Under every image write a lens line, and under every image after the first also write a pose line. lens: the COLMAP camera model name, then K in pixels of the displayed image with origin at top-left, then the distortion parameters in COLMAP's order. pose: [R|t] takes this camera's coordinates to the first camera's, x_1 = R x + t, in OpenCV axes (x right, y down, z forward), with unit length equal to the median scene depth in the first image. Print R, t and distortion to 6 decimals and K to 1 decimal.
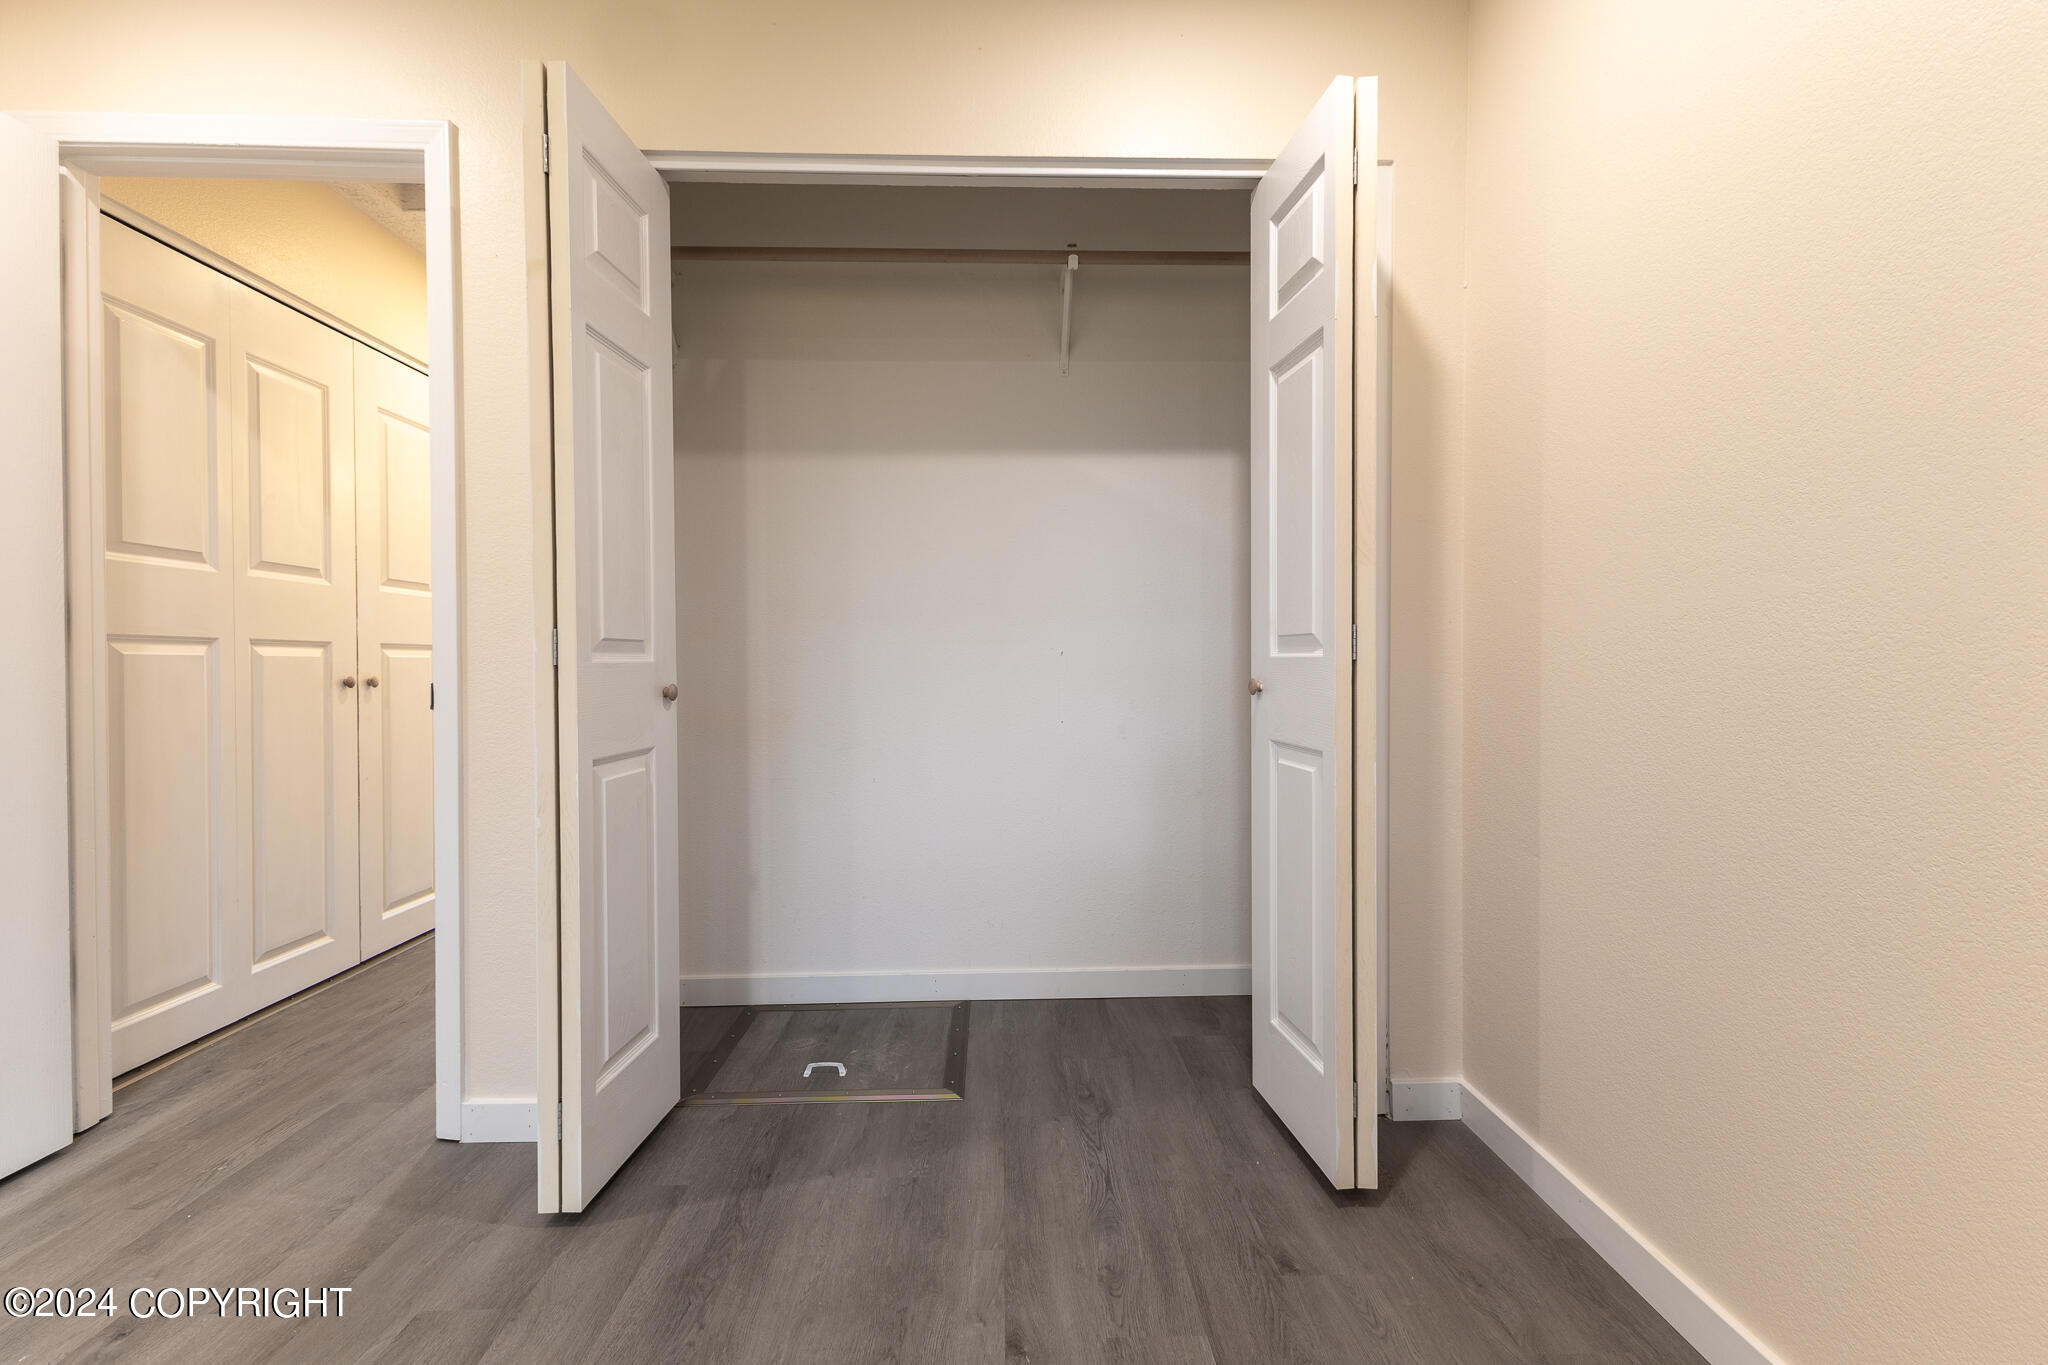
lens RADIAL K [[873.6, 0, 1015.7], [0, 873.6, 673.7], [0, 0, 1]] dist [0.010640, -0.000108]
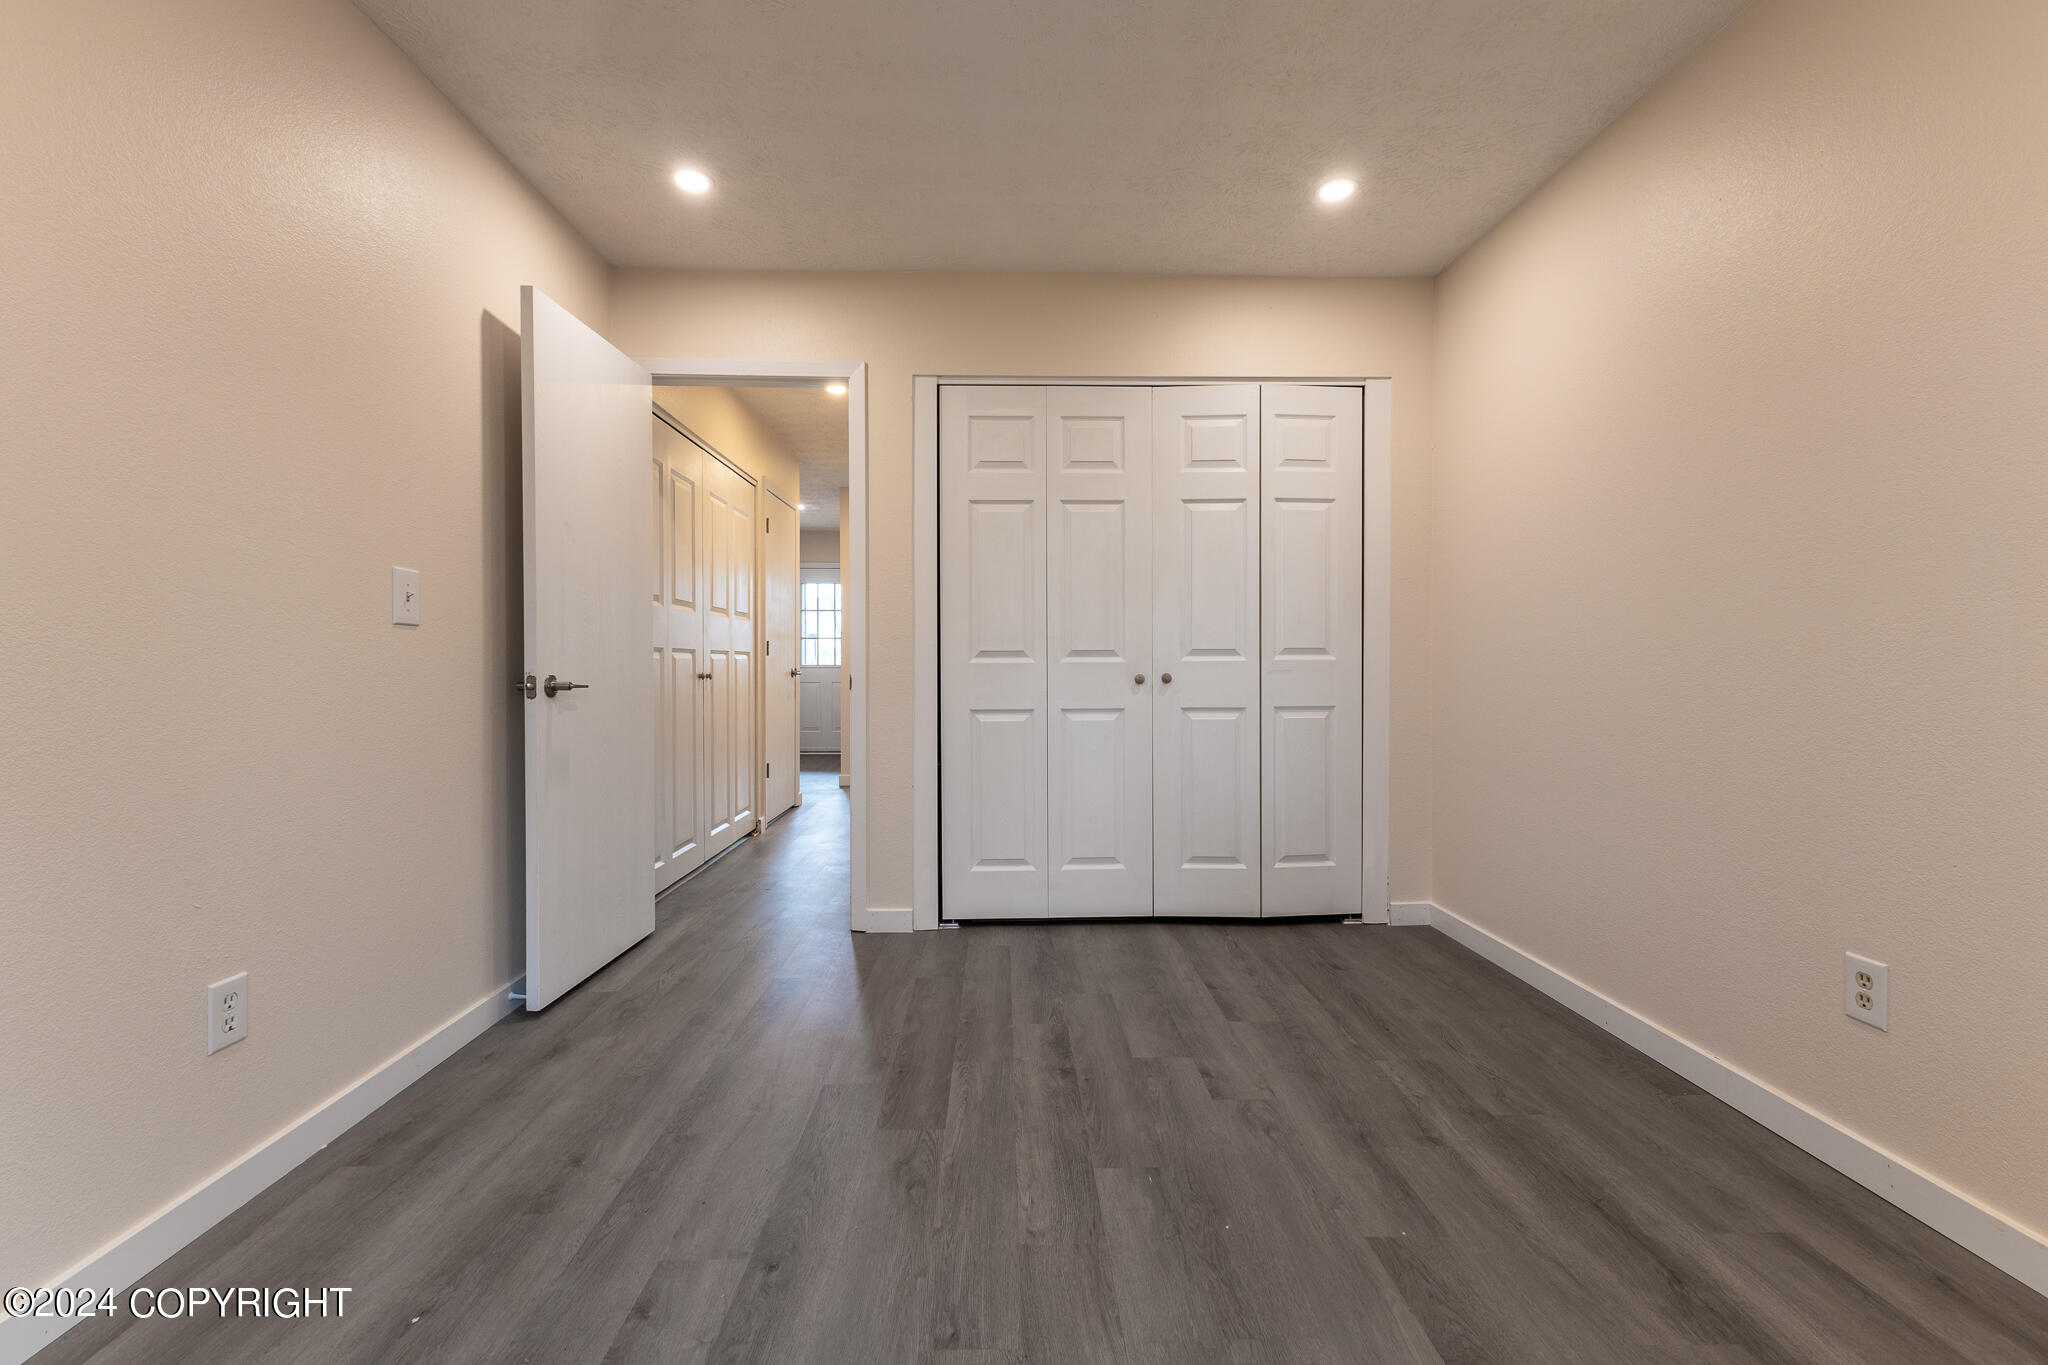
lens RADIAL K [[873.6, 0, 1016.1], [0, 873.6, 677.5], [0, 0, 1]] dist [0.010640, -0.000108]
pose [[0.999967, -0.001409, -0.007964, -0.390222], [0.001482, 0.999957, 0.009123, -0.000624], [0.007951, -0.009134, 0.999927, -0.955610]]
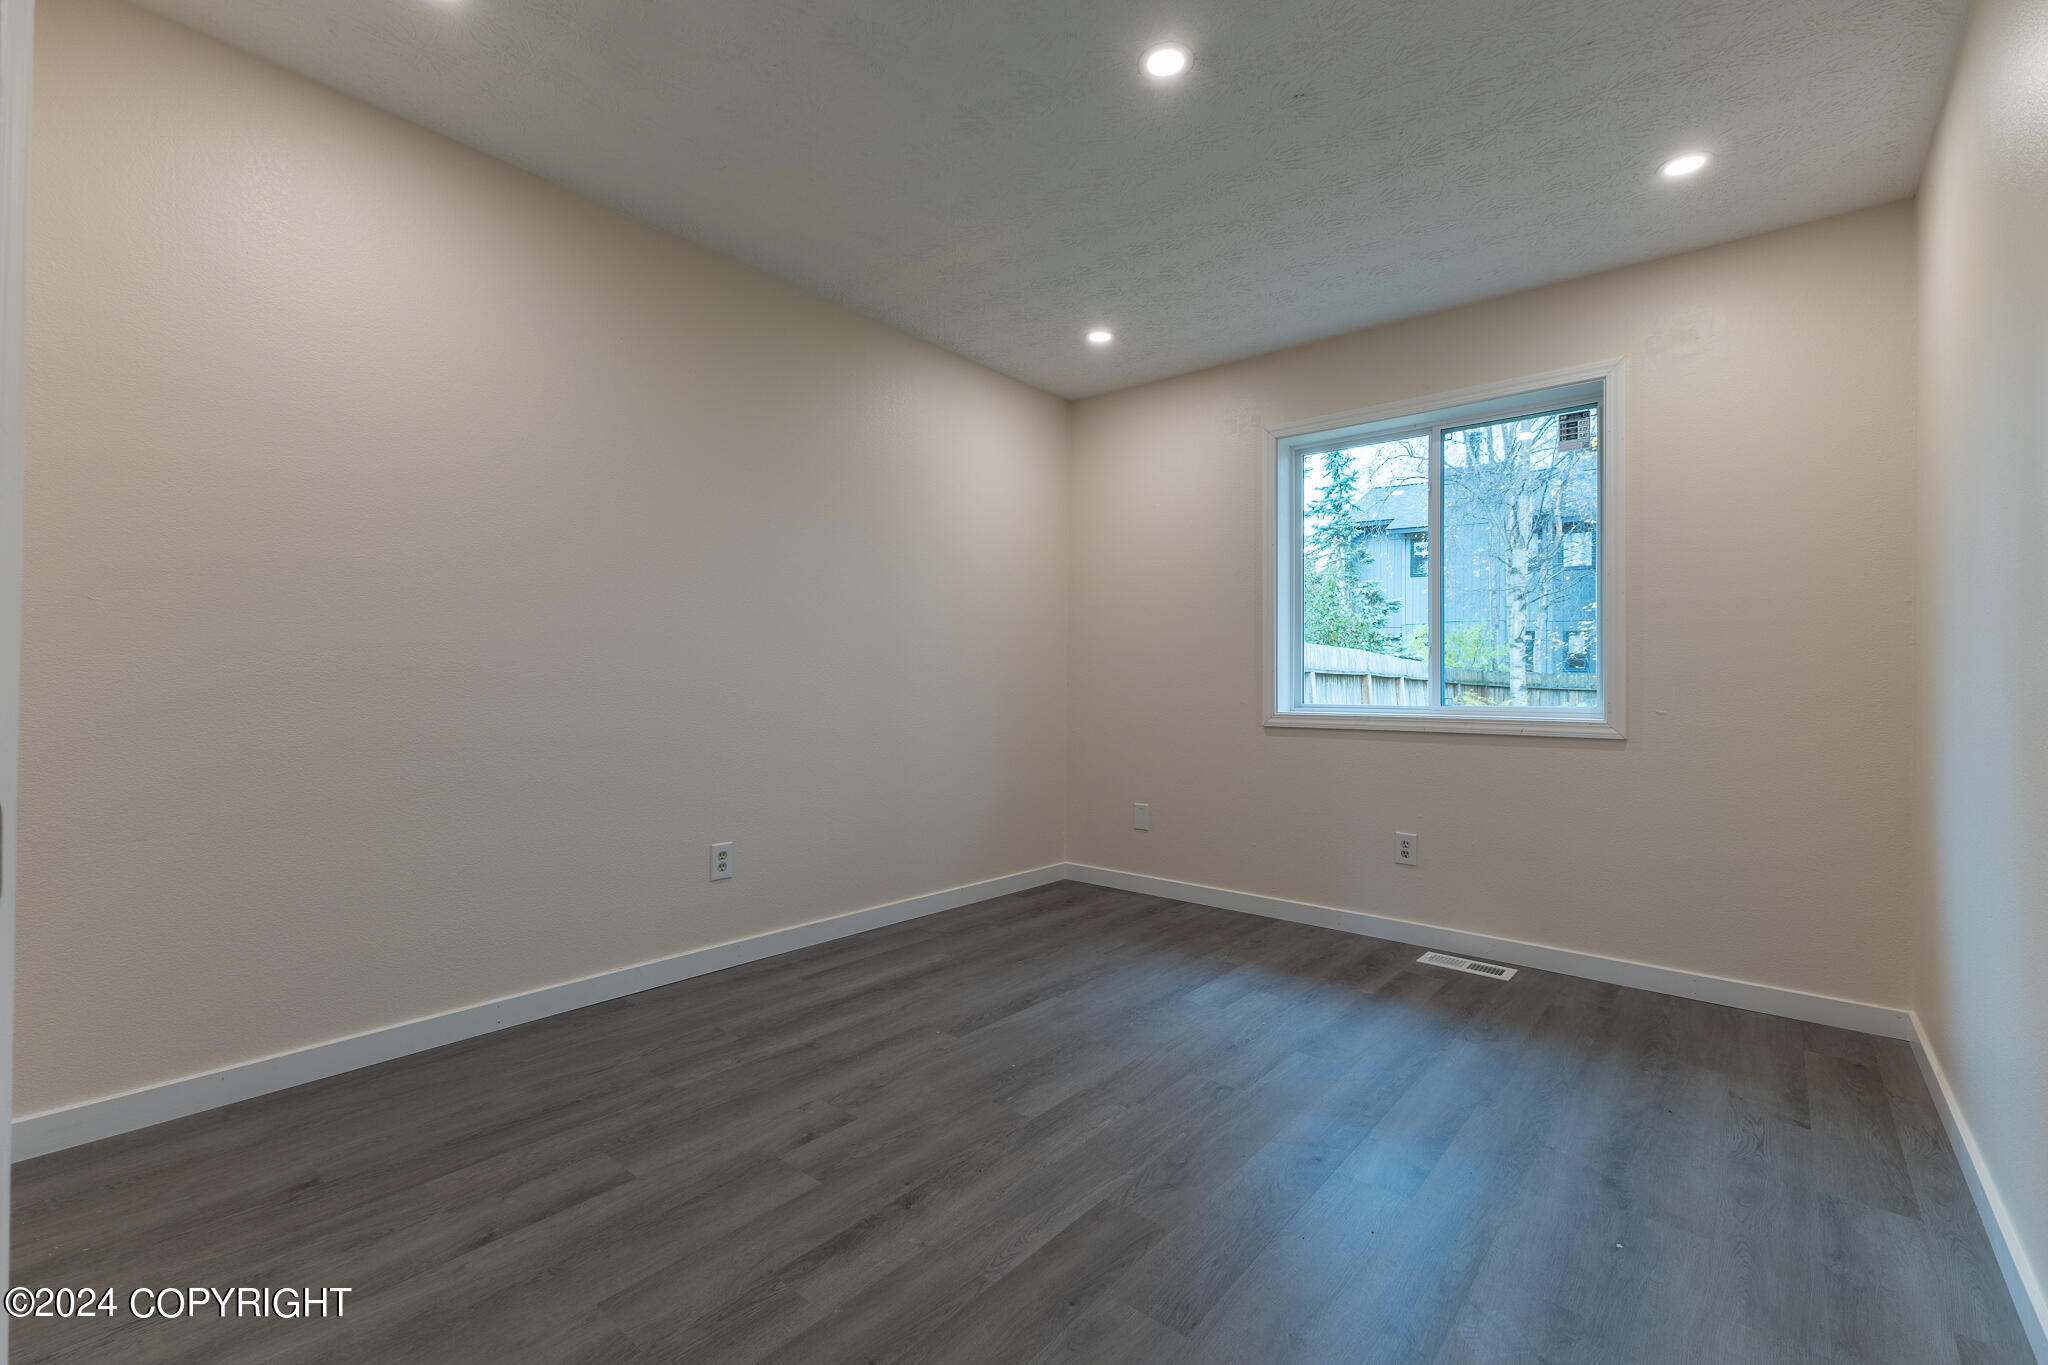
lens RADIAL K [[873.6, 0, 1030.5], [0, 873.6, 676.5], [0, 0, 1]] dist [0.010640, -0.000108]
pose [[-0.751752, -0.004021, 0.659434, -1.184539], [-0.007718, 0.999967, -0.002701, -0.017260], [-0.659401, -0.007120, -0.751758, 1.229869]]
